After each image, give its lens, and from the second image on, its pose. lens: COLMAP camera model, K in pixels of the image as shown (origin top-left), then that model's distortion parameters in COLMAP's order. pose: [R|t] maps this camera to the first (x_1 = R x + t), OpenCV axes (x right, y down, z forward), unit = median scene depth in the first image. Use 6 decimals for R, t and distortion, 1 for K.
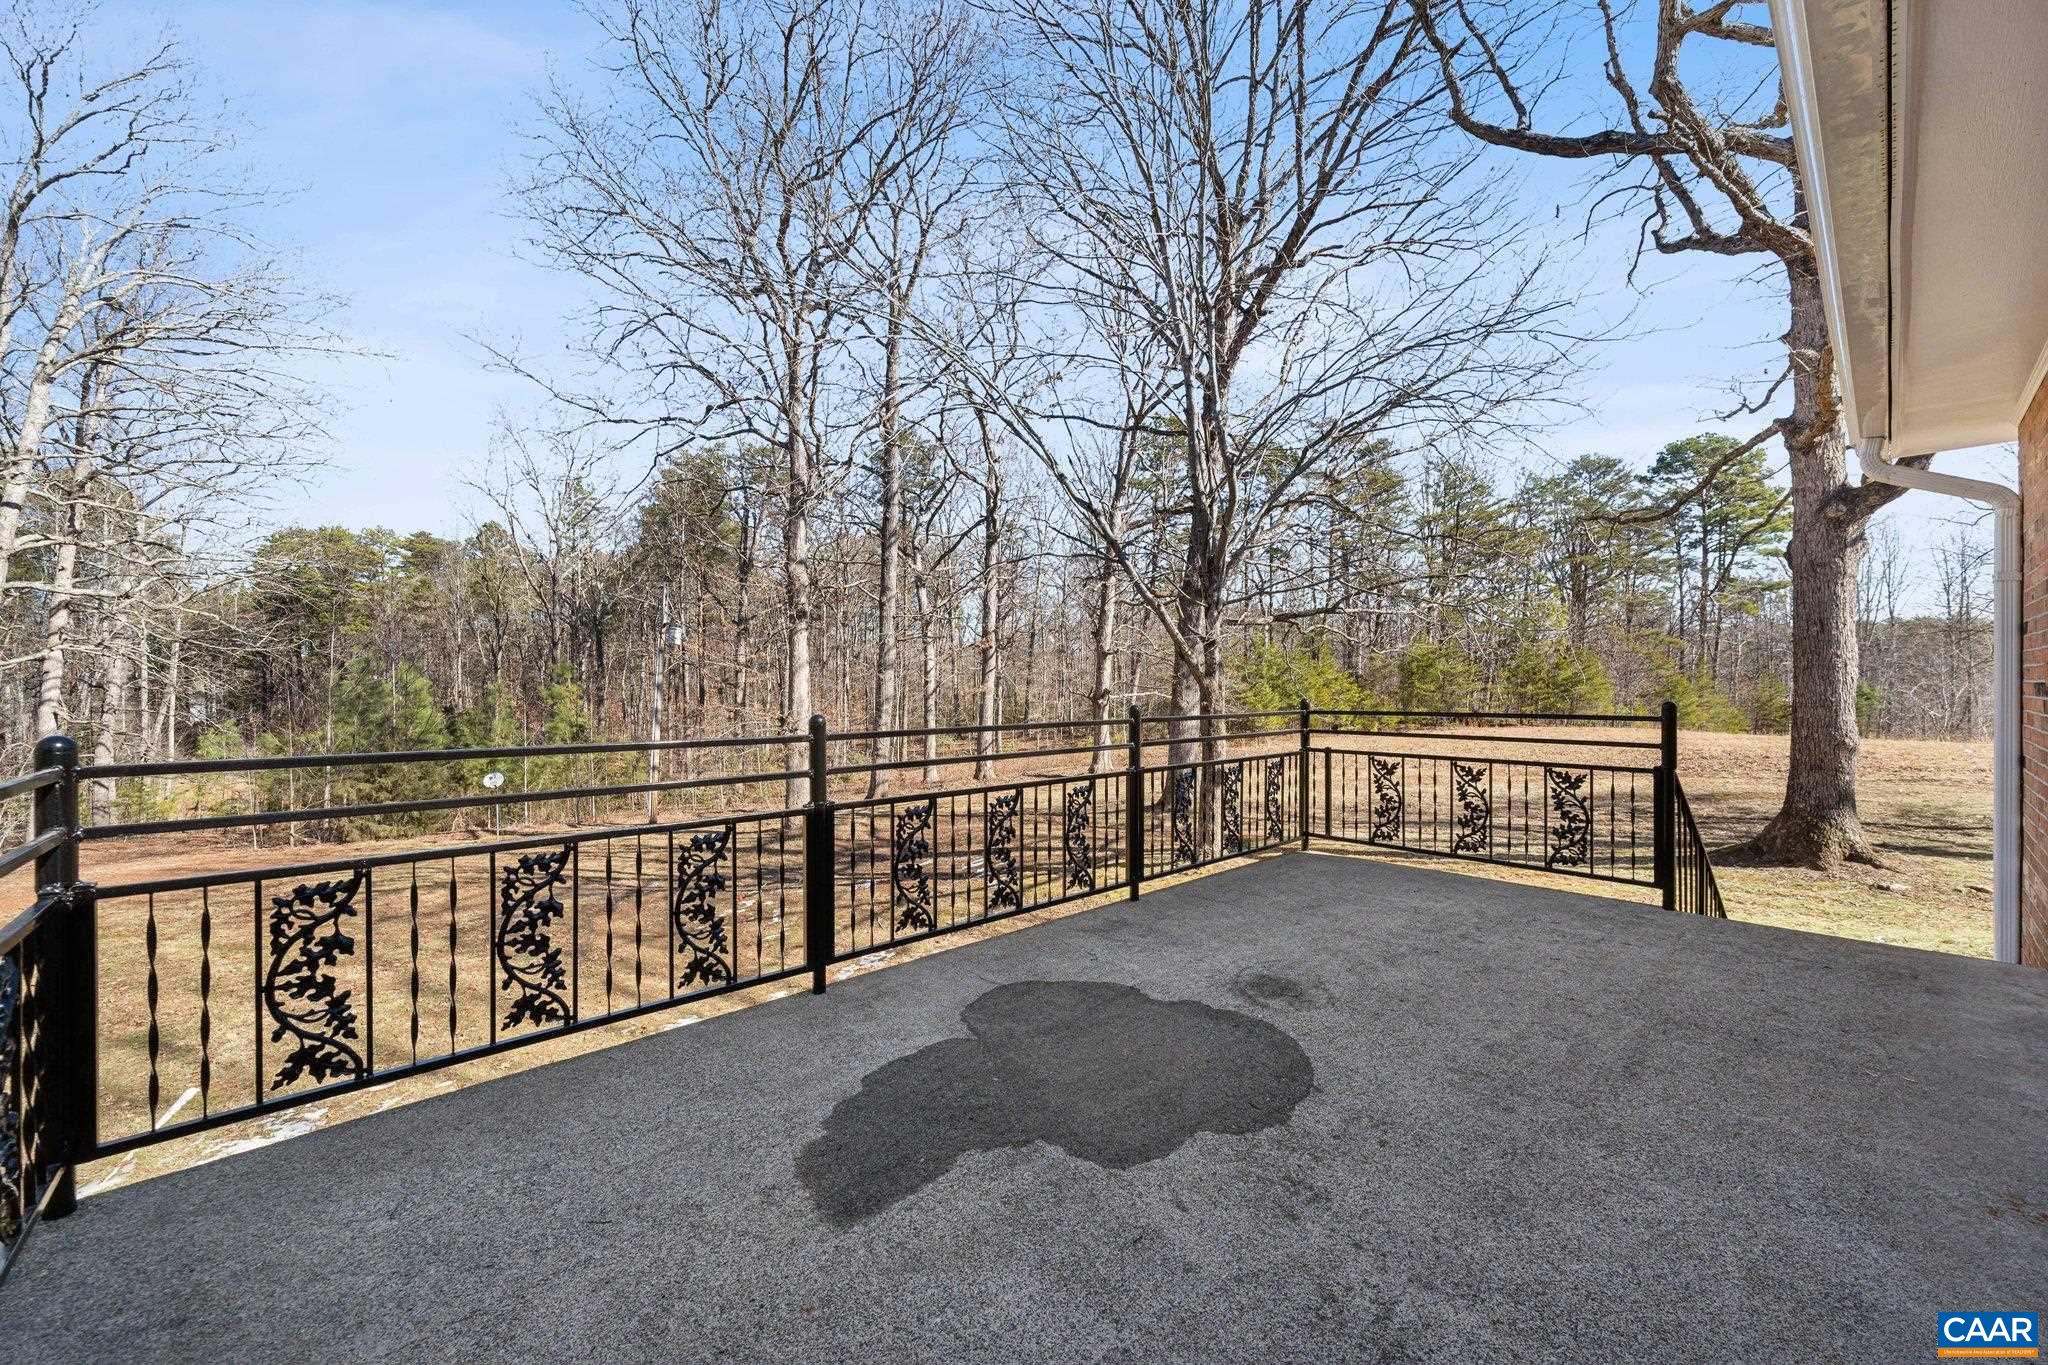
lens RADIAL K [[812.4, 0, 1027.5], [0, 812.4, 696.6], [0, 0, 1]] dist [-0.003394, -0.000244]
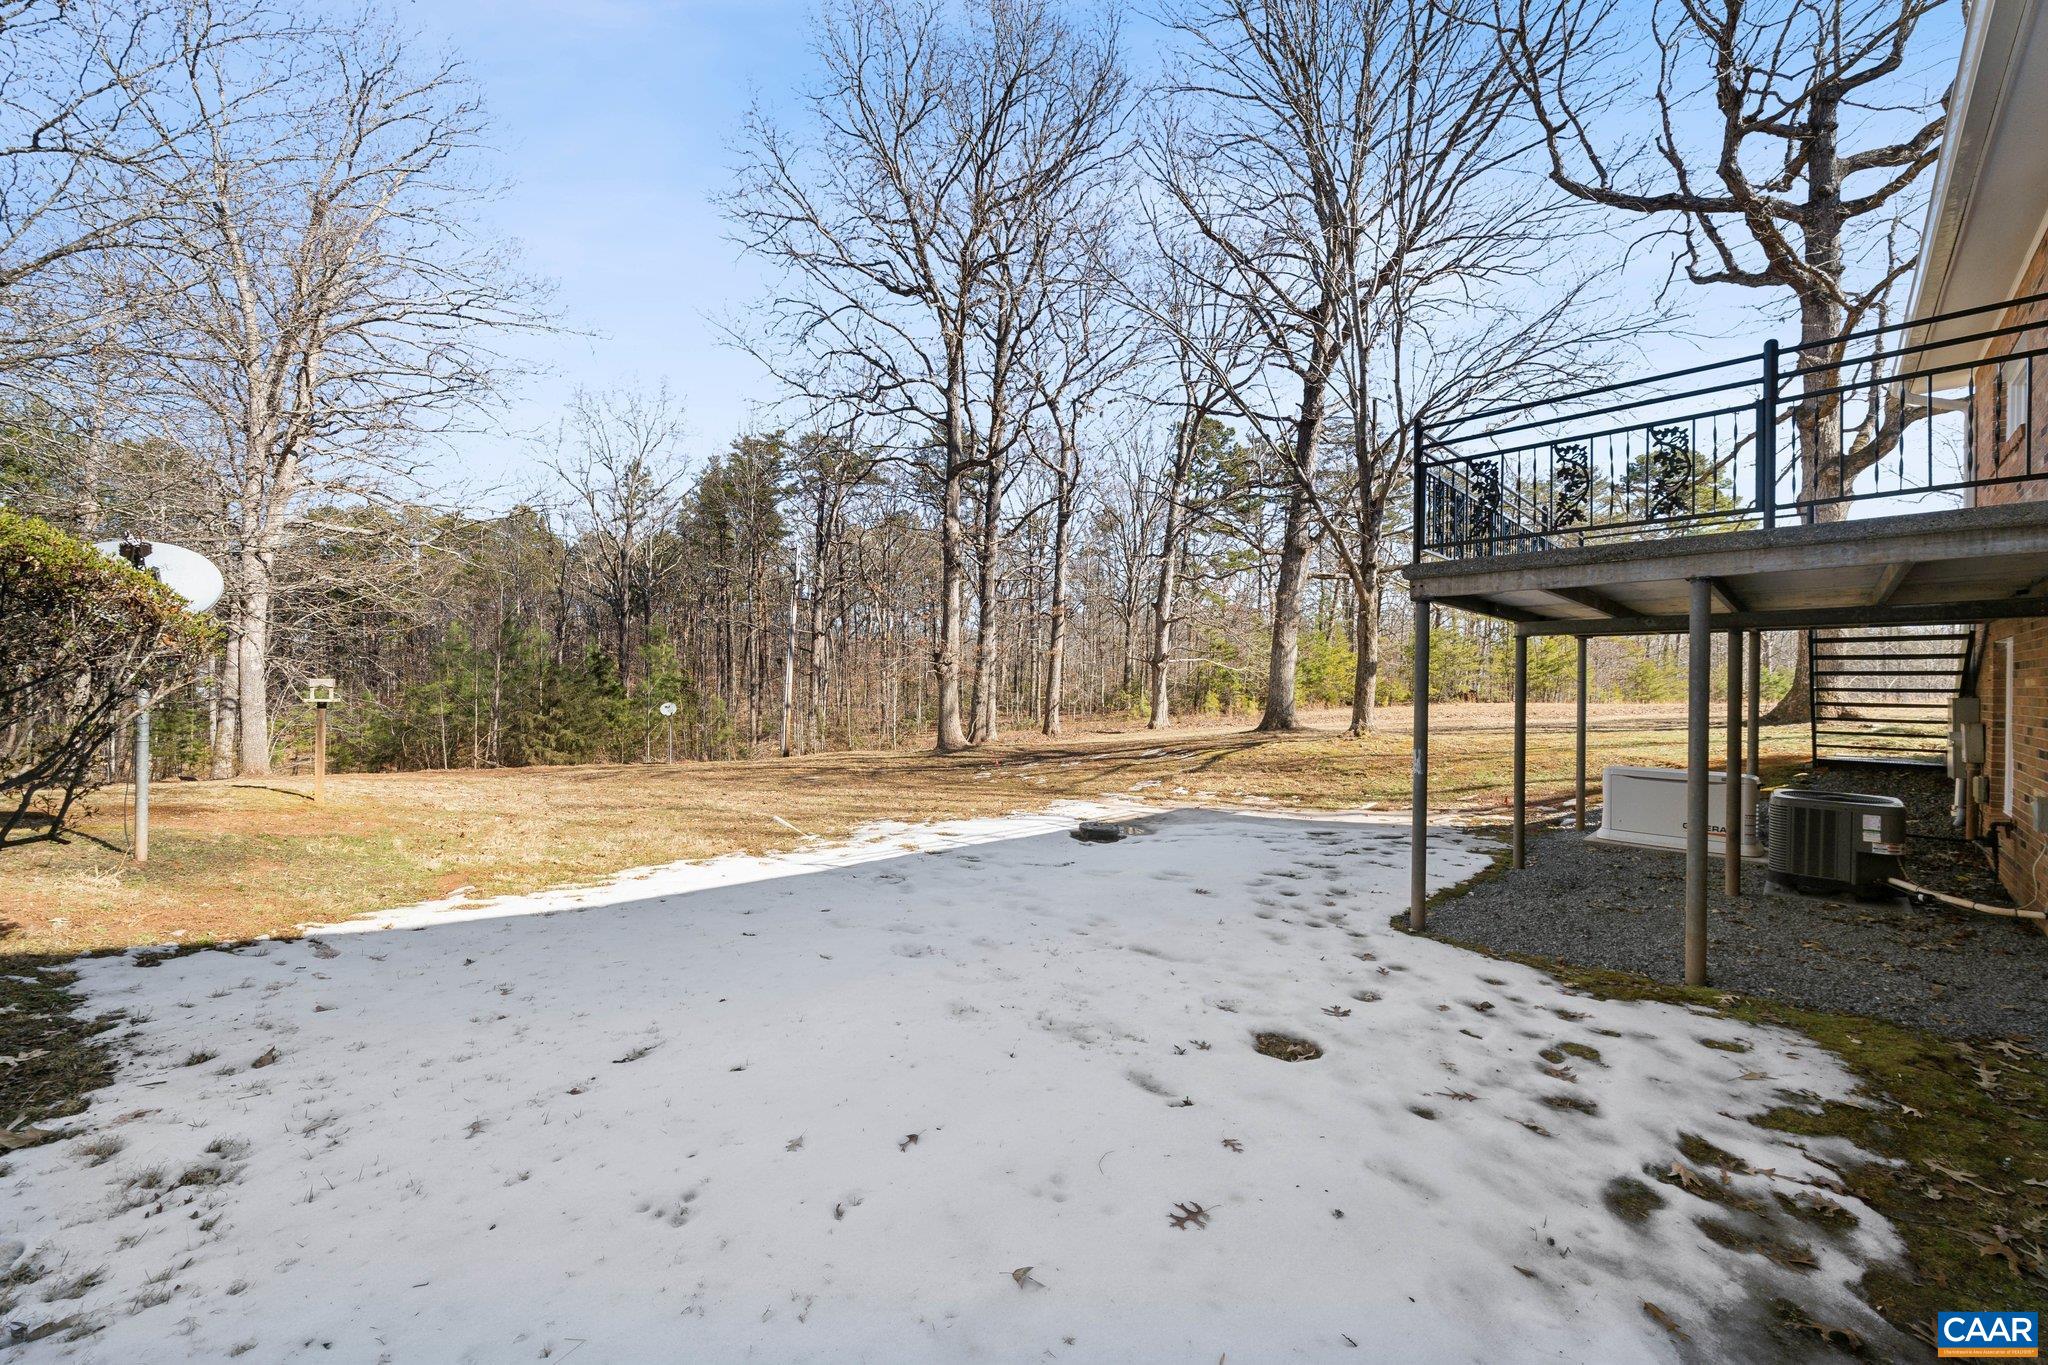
lens RADIAL K [[804.0, 0, 1025.2], [0, 804.0, 697.0], [0, 0, 1]] dist [-0.002169, -0.000443]
pose [[0.999227, 0.014553, 0.036507, -0.337445], [-0.014446, 0.999891, -0.003197, 0.140757], [-0.036550, 0.002668, 0.999328, -0.255664]]
